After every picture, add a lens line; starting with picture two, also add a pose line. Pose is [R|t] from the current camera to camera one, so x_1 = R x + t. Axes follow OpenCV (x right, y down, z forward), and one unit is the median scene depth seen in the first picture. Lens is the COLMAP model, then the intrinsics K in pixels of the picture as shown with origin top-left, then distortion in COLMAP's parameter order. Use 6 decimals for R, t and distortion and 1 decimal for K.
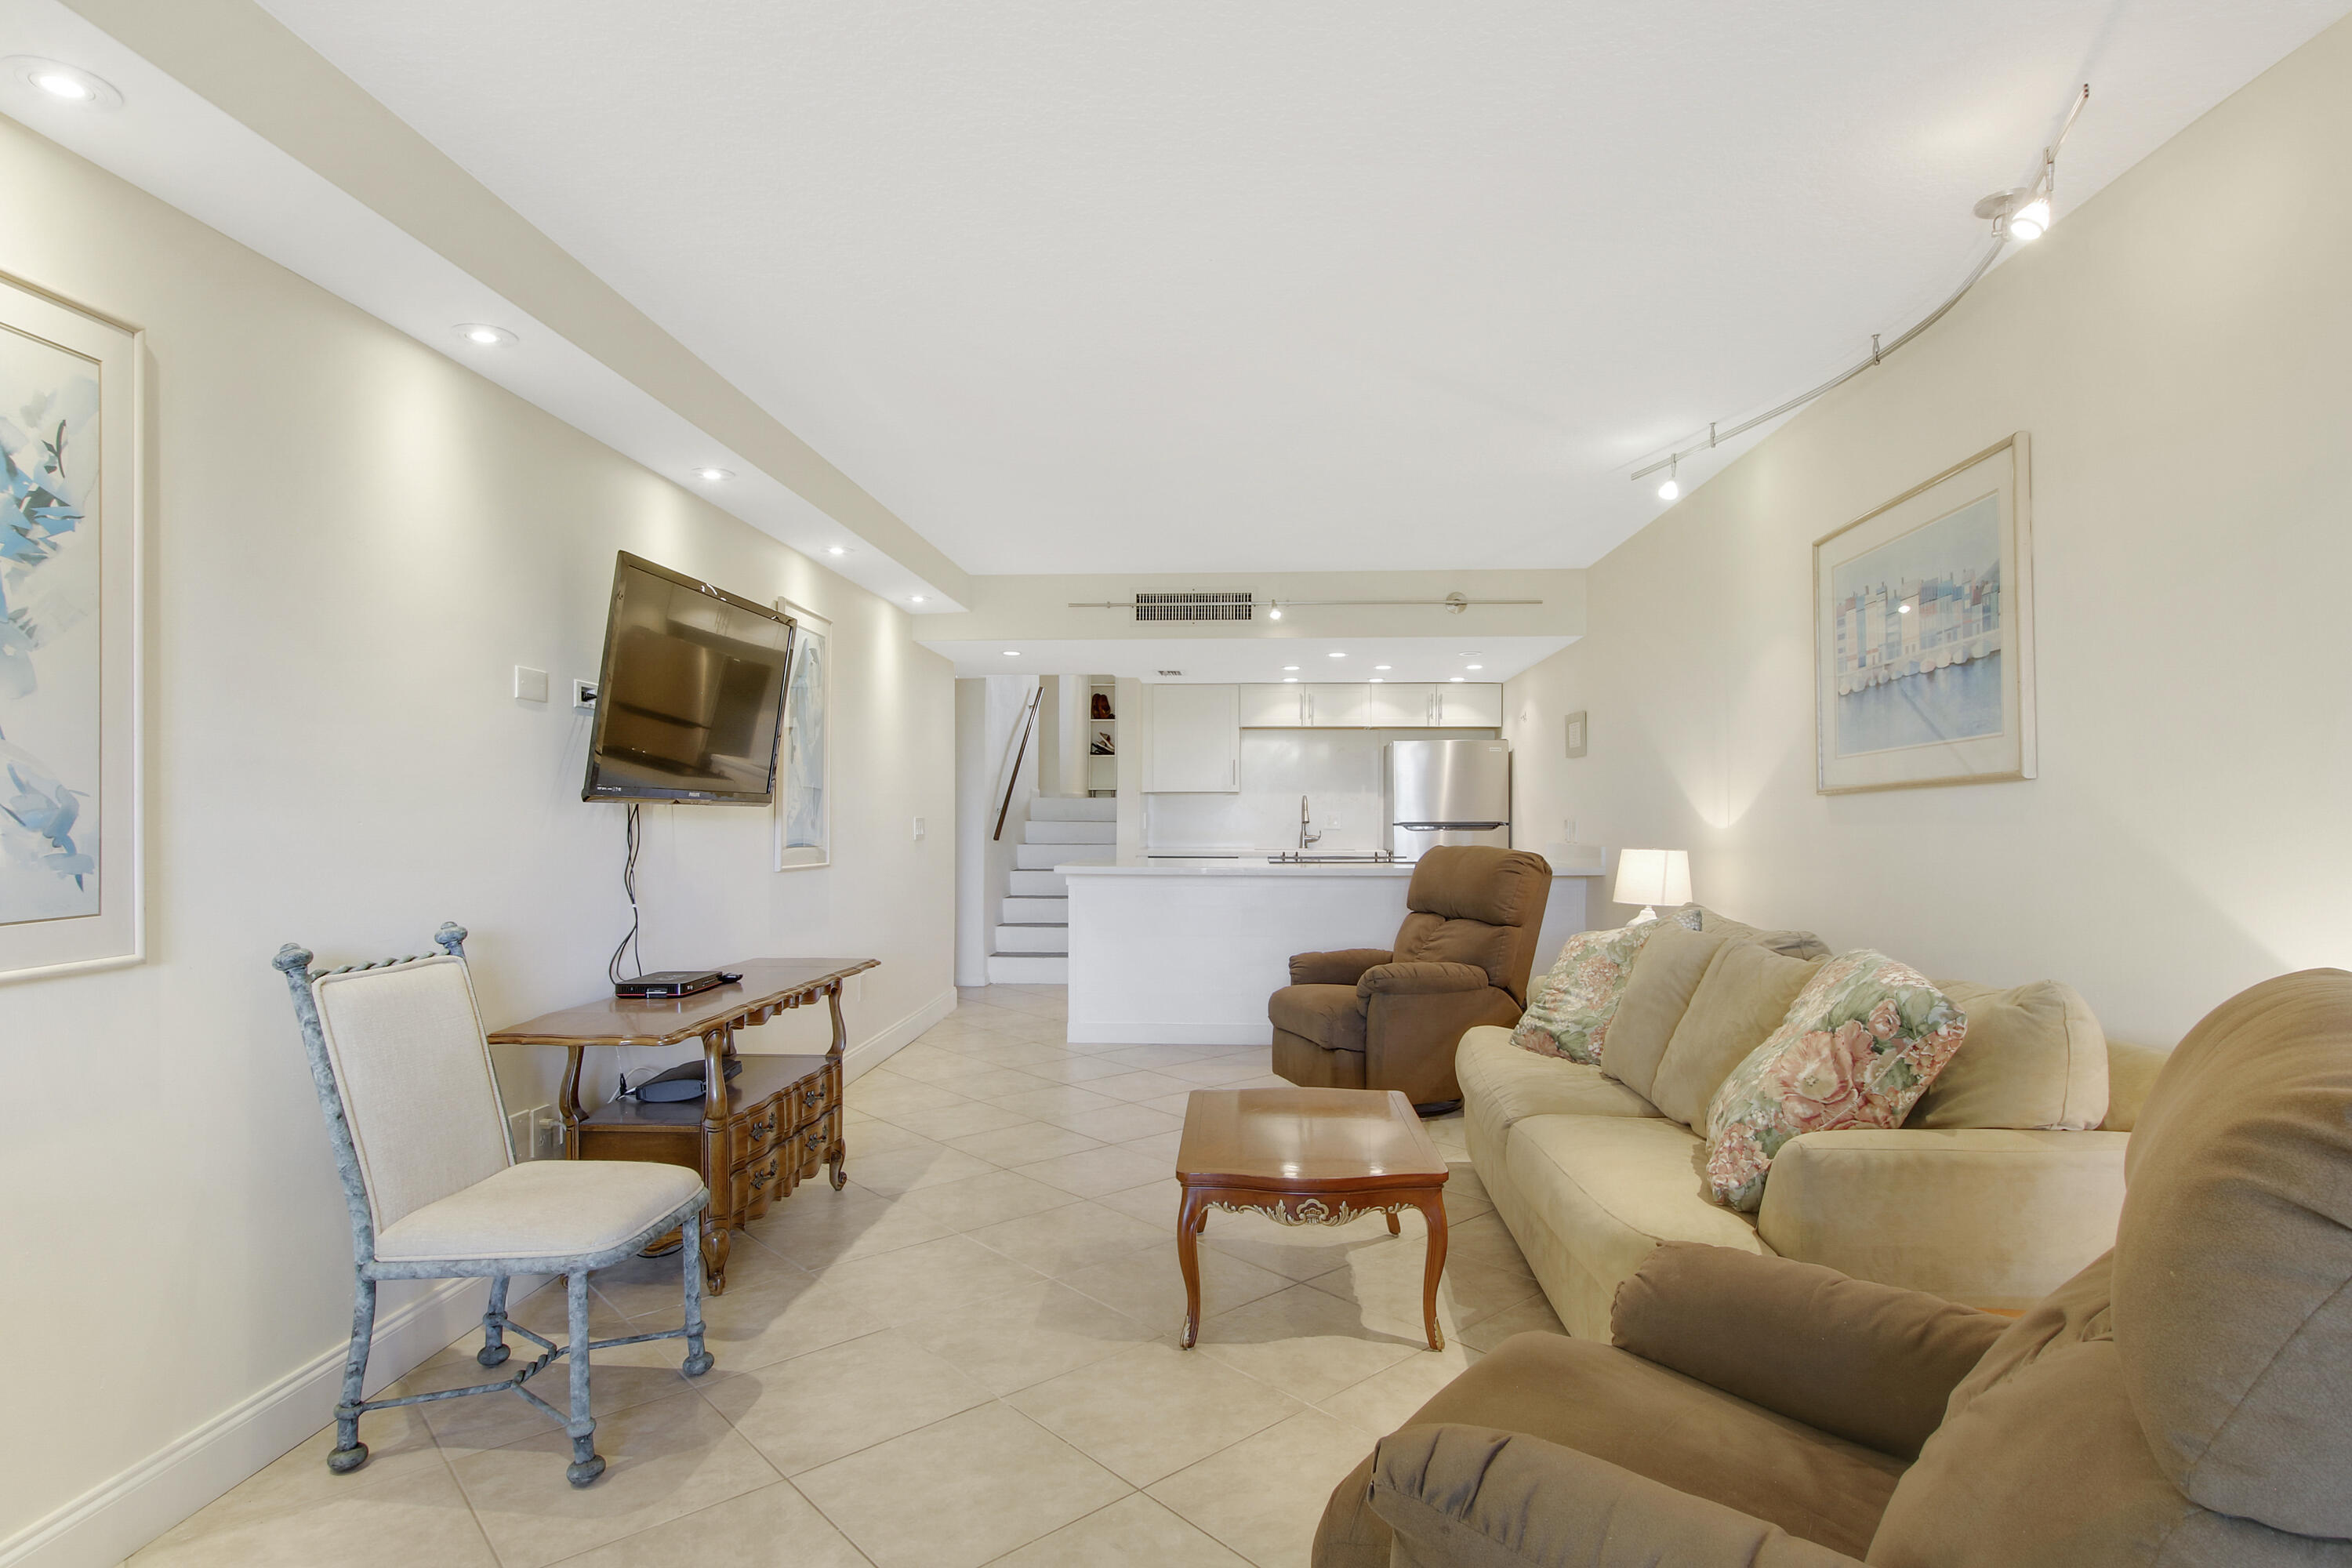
lens RADIAL K [[1210.7, 0, 1211.9], [0, 1210.7, 805.5], [0, 0, 1]] dist [-0.033831, 0.004139]
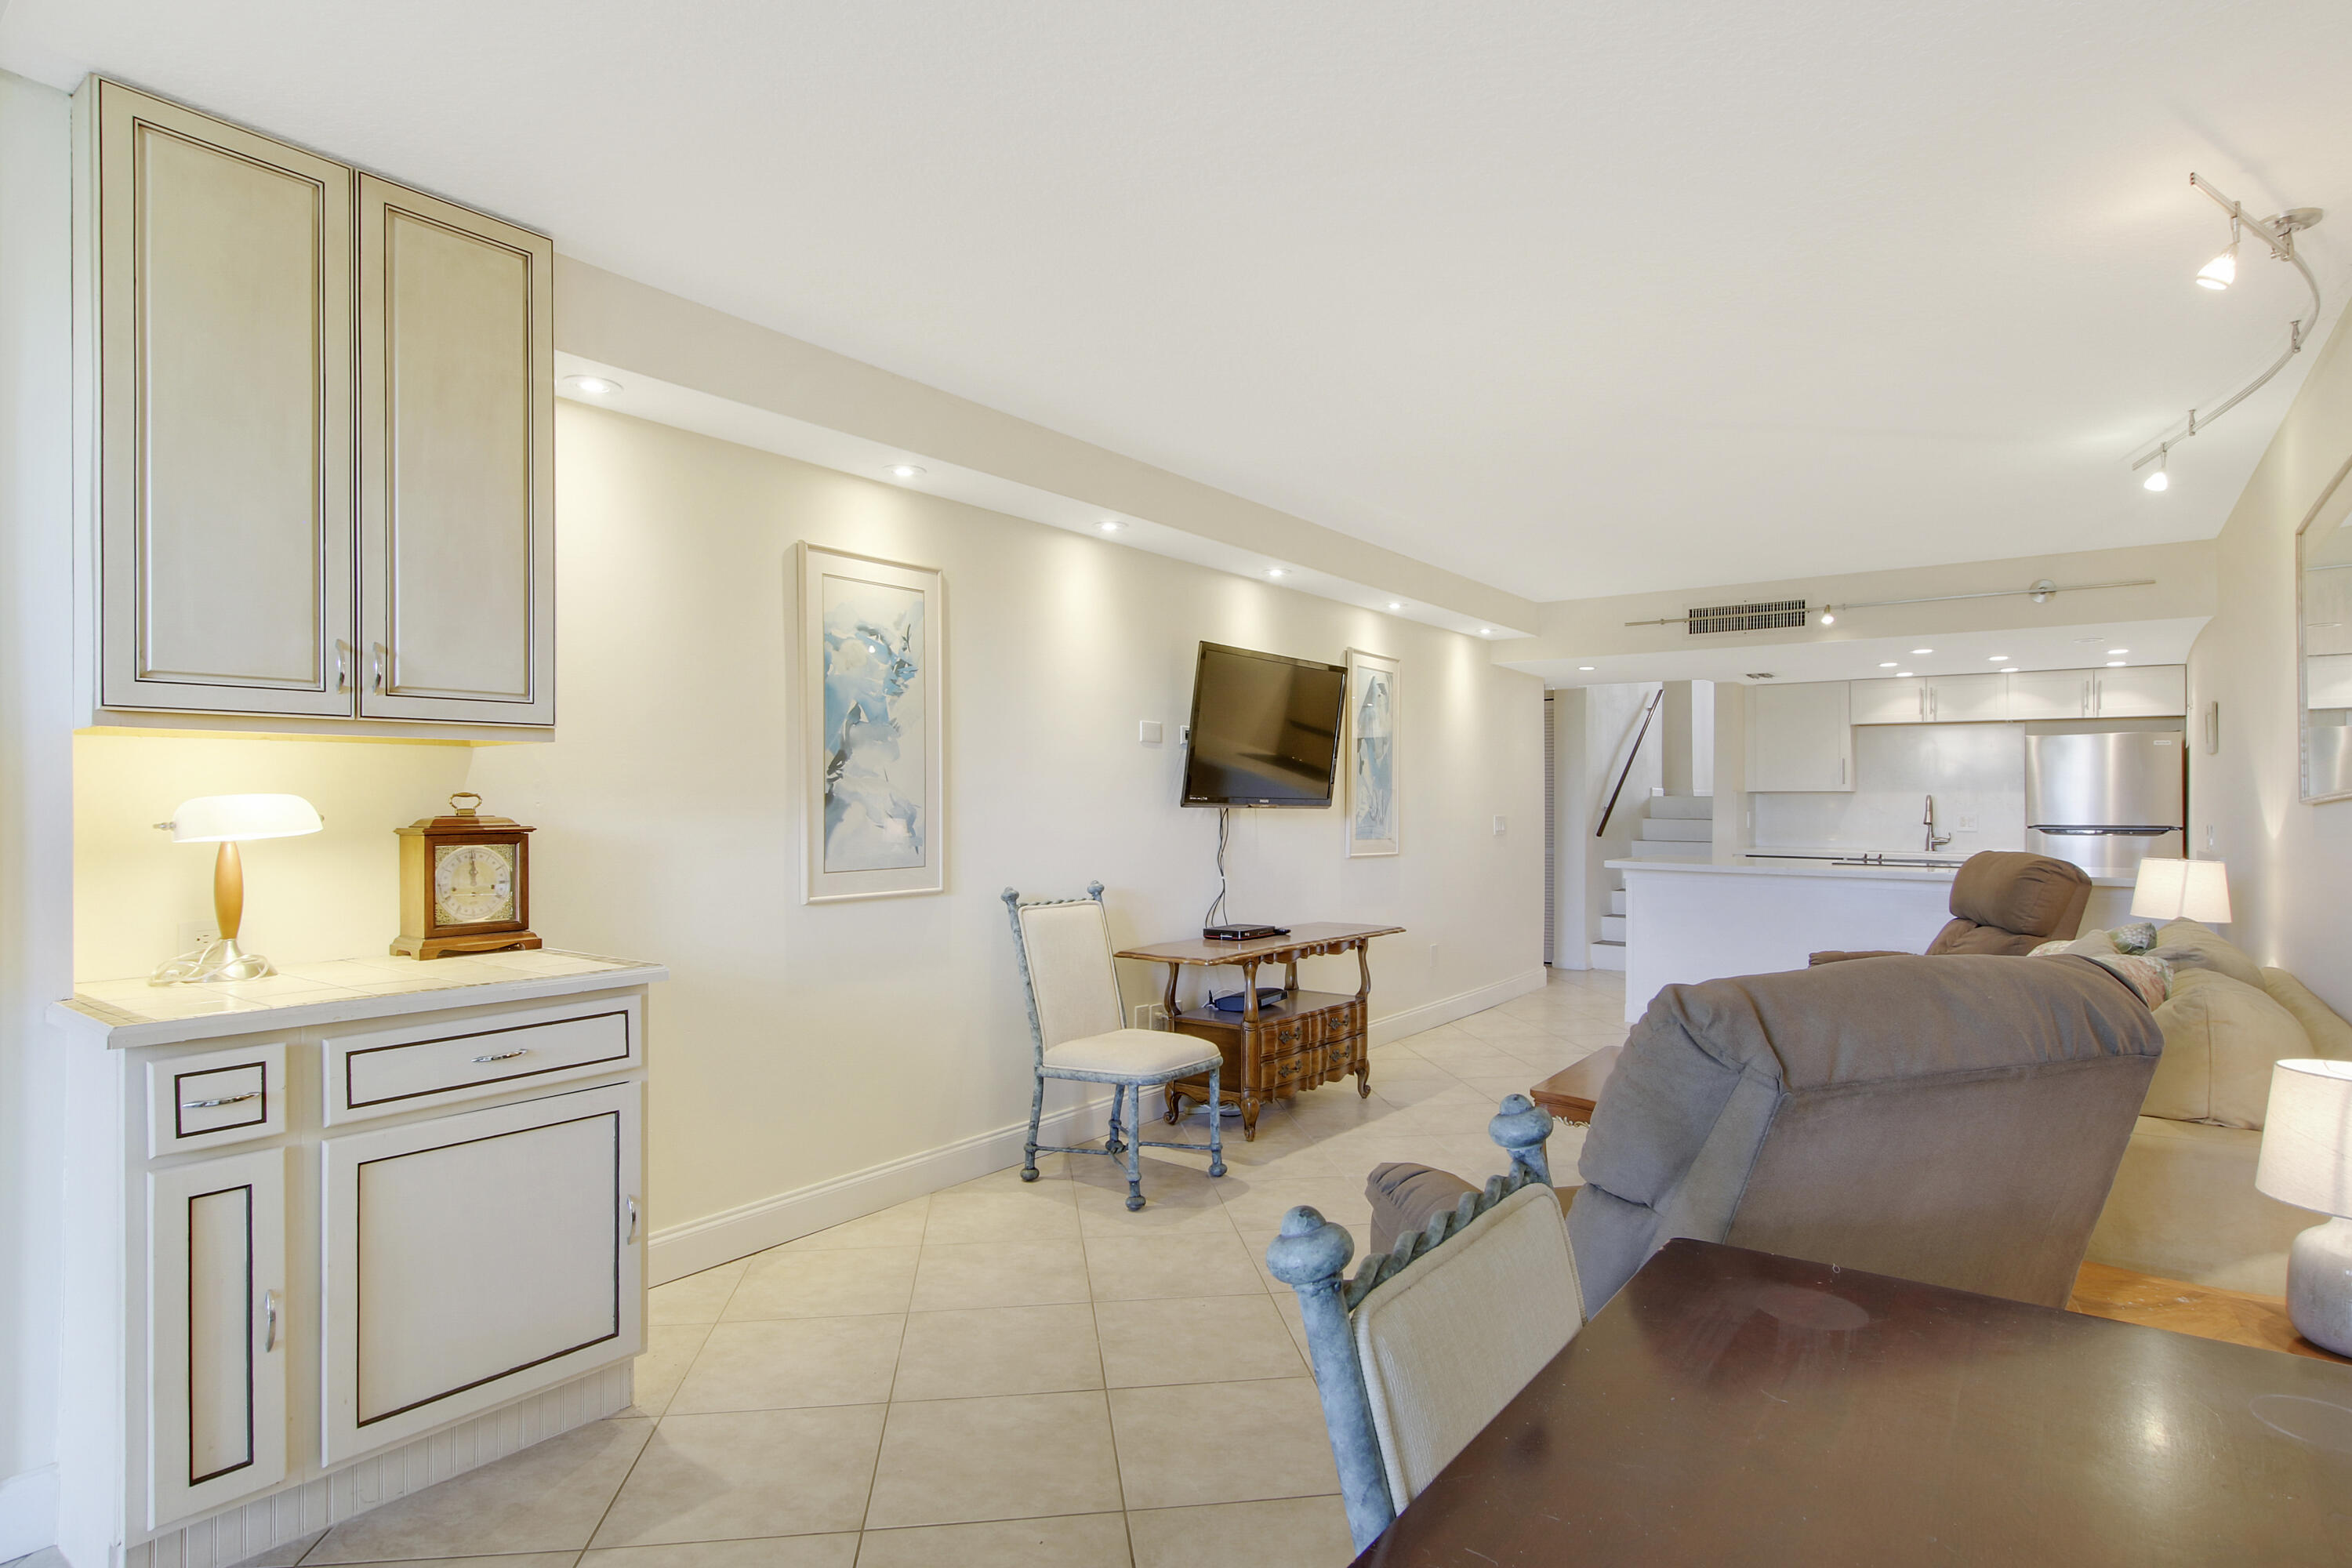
lens RADIAL K [[1210.7, 0, 1183.9], [0, 1210.7, 789.4], [0, 0, 1]] dist [-0.033831, 0.004139]
pose [[0.822758, -0.003480, -0.568382, 0.317407], [-0.000818, 0.999973, -0.007308, -0.013068], [0.568392, 0.006478, 0.822733, -0.238883]]
